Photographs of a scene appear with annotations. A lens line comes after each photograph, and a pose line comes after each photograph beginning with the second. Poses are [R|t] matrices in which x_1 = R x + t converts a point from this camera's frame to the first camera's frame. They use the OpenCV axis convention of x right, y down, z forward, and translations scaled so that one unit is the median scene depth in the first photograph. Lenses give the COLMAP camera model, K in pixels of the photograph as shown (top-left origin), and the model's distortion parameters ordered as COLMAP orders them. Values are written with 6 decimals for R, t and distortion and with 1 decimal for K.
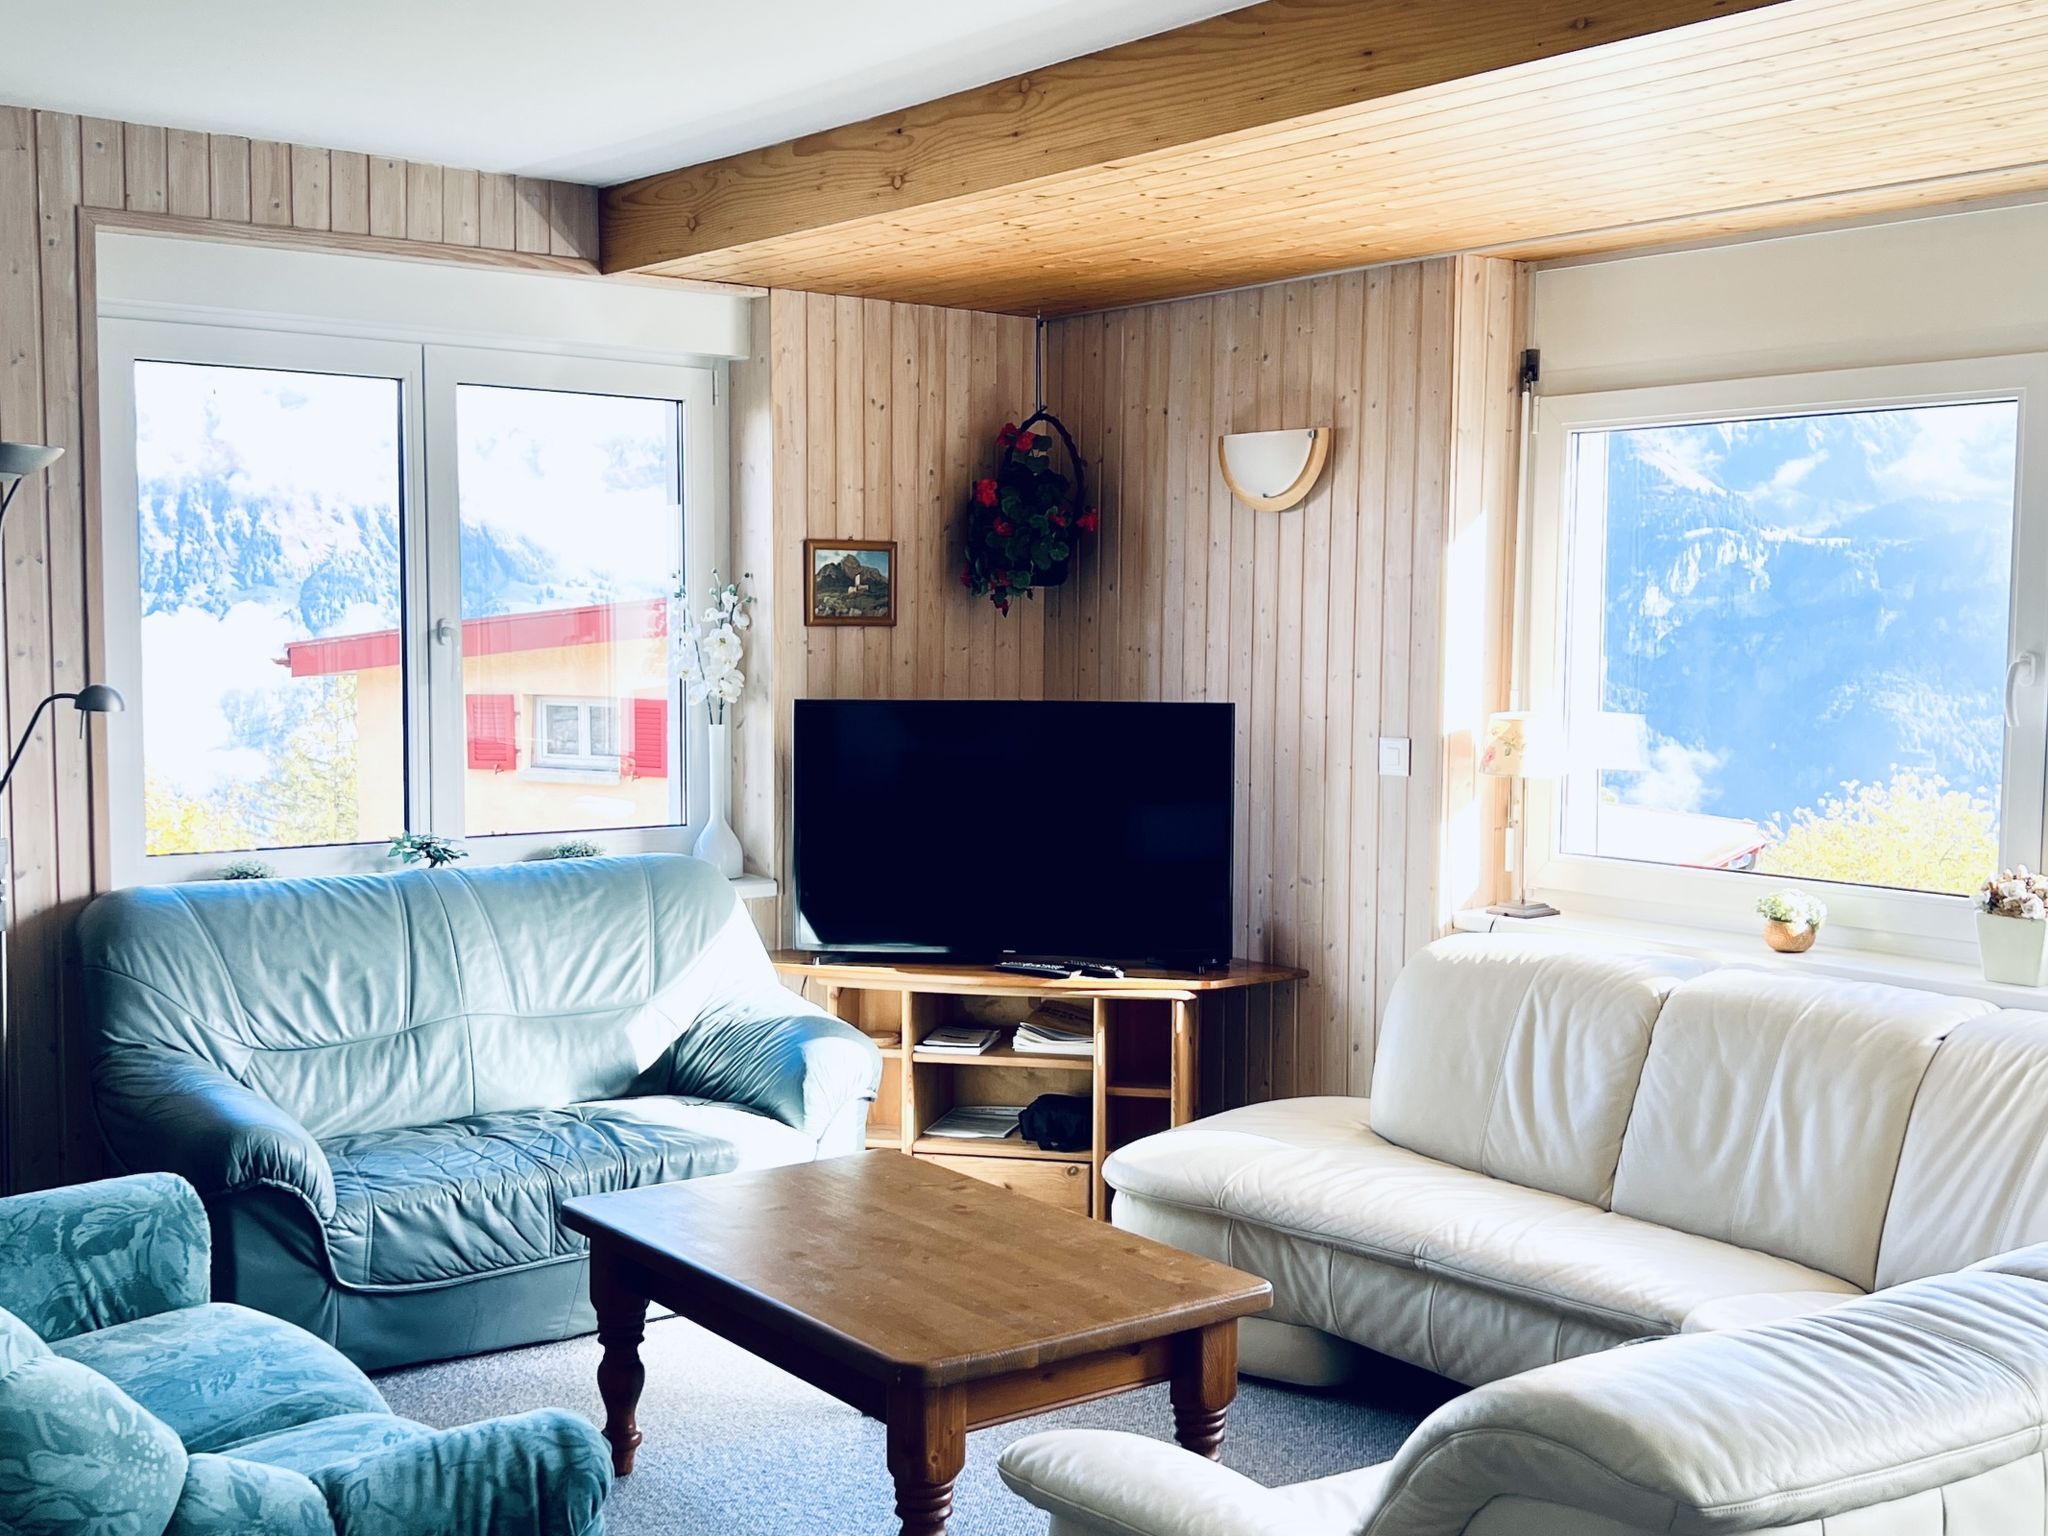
lens RADIAL K [[2378.1, 0, 1020.2], [0, 2378.1, 771.6], [0, 0, 1]] dist [0.162171, 0.000000]
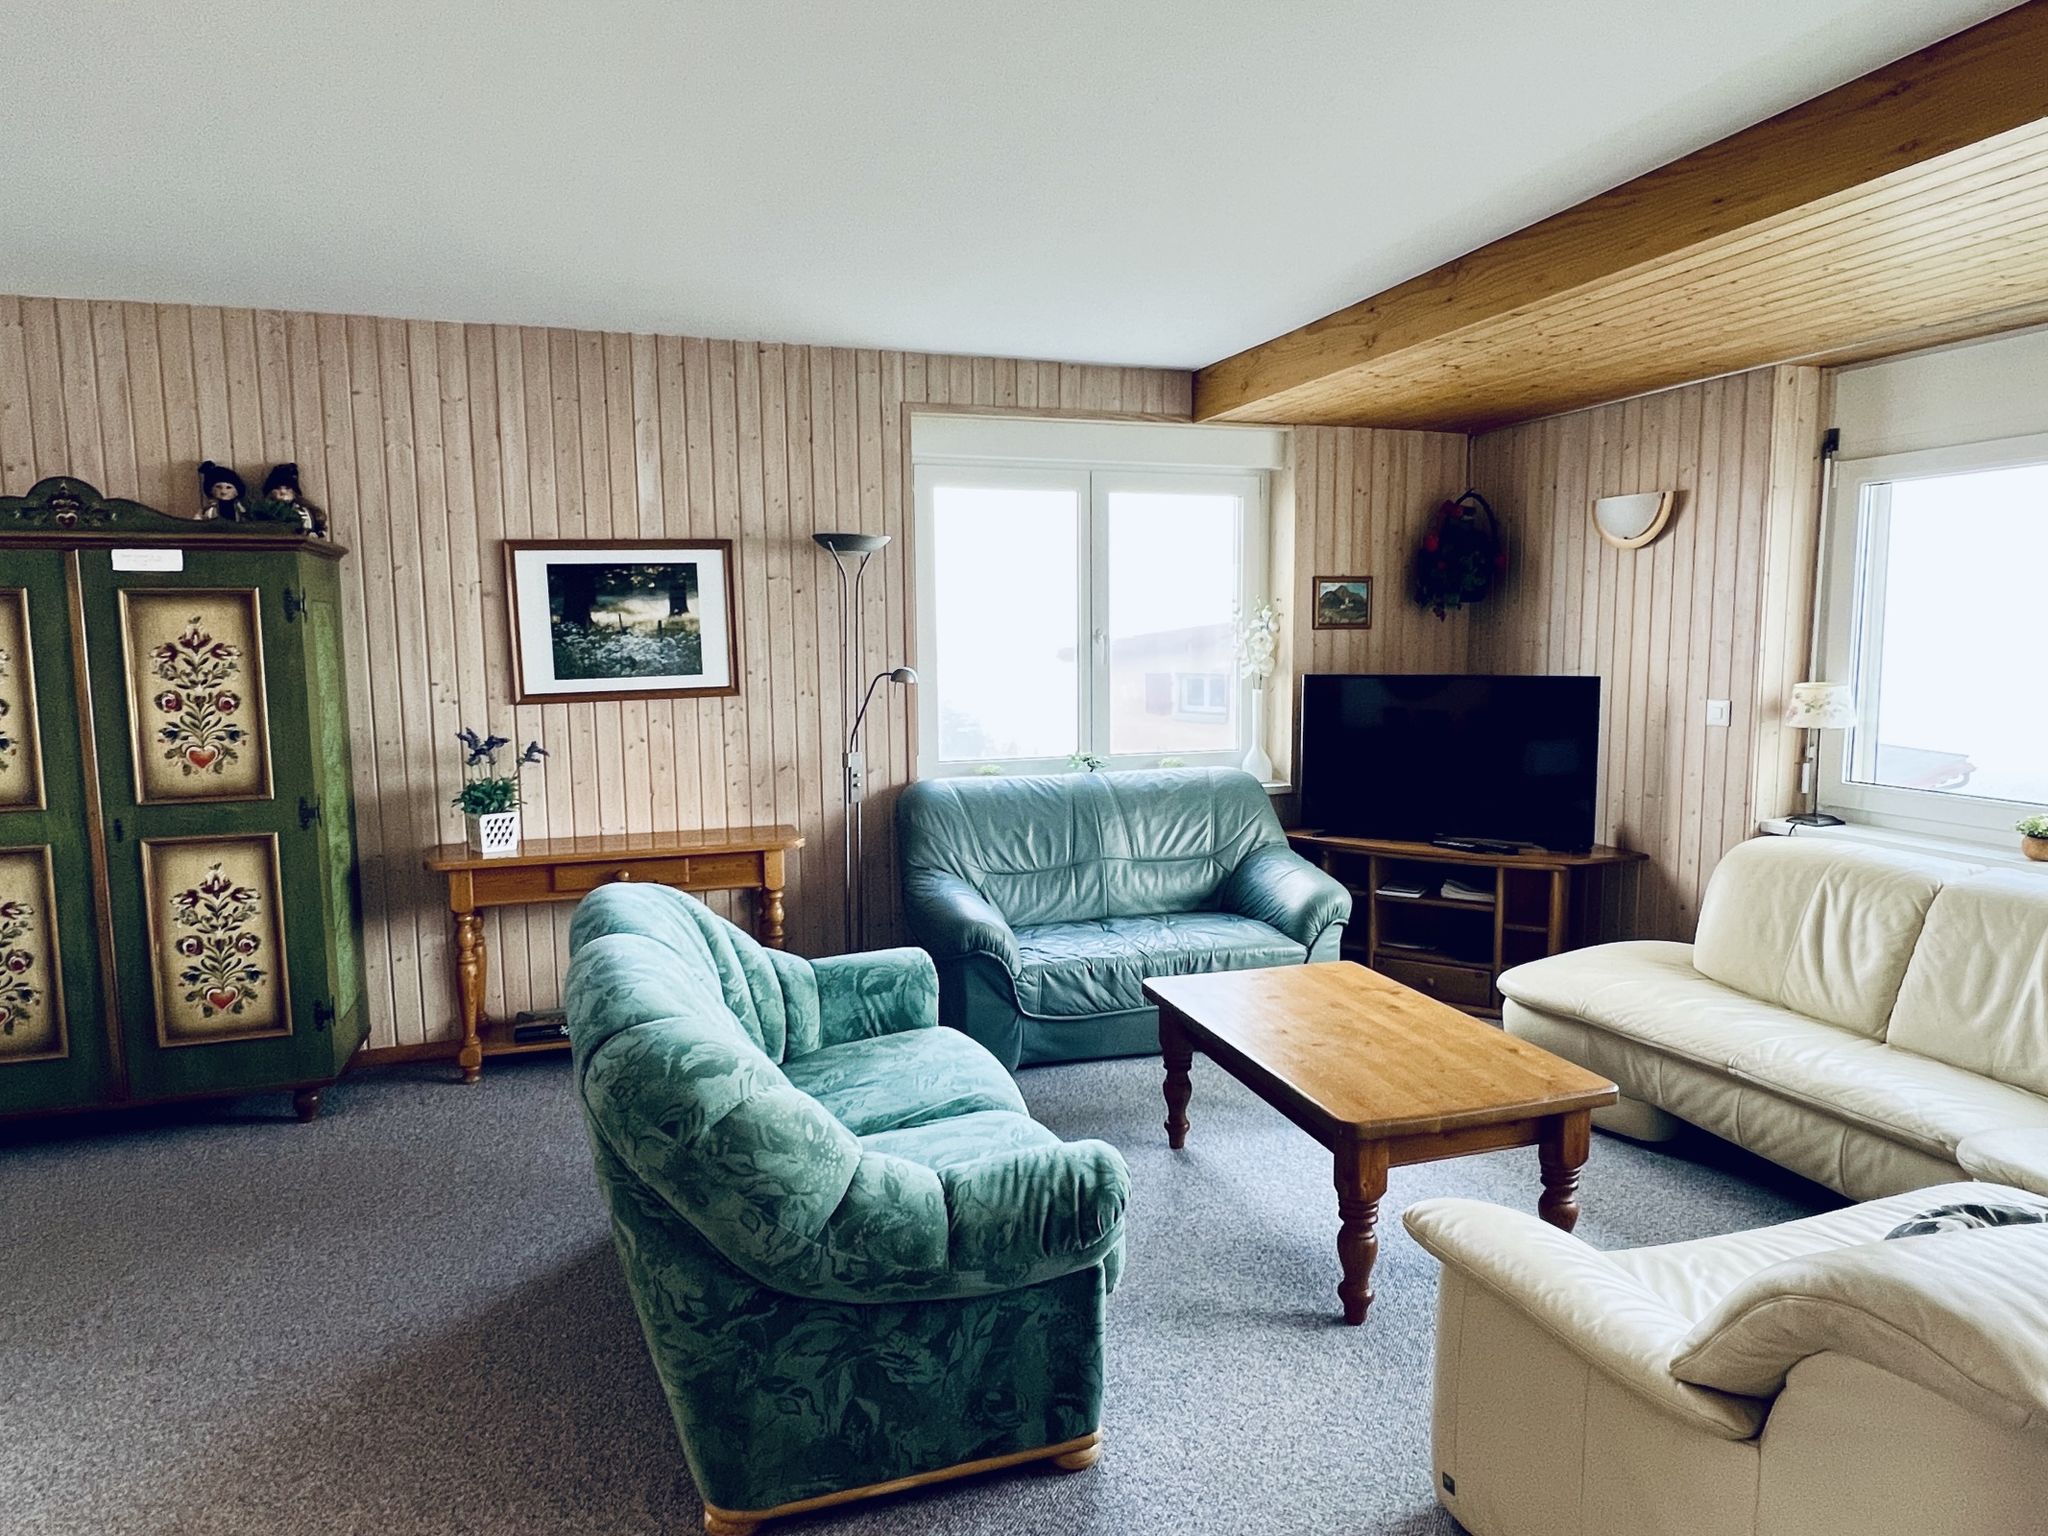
lens RADIAL K [[1235.4, 0, 1029.7], [0, 1235.4, 755.3], [0, 0, 1]] dist [0.002647, 0.003647]
pose [[0.942783, 0.020198, -0.332794, 0.013313], [-0.008658, 0.999310, 0.036125, -0.004567], [0.333294, -0.031177, 0.942307, 0.165943]]
